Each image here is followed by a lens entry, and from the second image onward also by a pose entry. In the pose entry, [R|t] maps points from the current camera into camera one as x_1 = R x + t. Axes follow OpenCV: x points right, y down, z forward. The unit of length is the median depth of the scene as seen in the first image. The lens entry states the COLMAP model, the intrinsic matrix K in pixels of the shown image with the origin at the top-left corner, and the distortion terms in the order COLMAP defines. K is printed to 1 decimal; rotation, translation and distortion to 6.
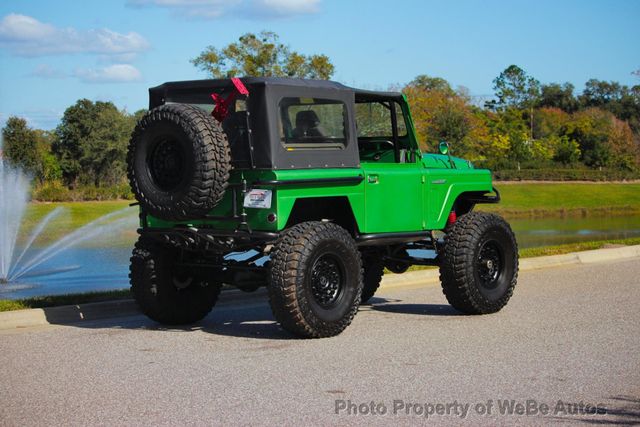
lens RADIAL K [[1661.6, 0, 320.0], [0, 1661.6, 213.5], [0, 0, 1]] dist [-0.412594, -0.068865]
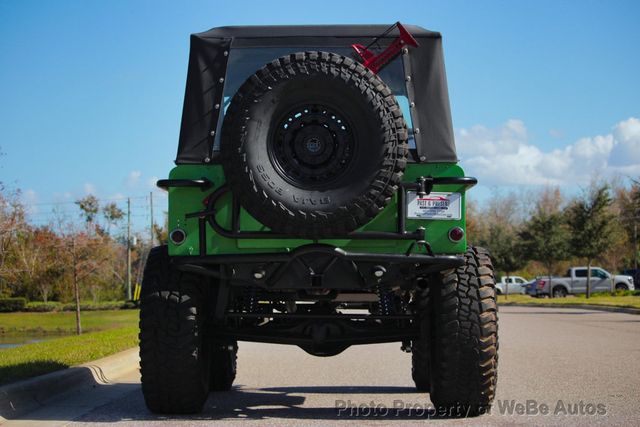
lens RADIAL K [[1661.6, 0, 320.0], [0, 1661.6, 213.5], [0, 0, 1]] dist [-0.412594, -0.068865]
pose [[0.780405, 0.039351, 0.624035, -0.482580], [0.015619, 0.996479, -0.082369, 0.047683], [-0.625079, 0.074028, 0.777043, 0.512575]]
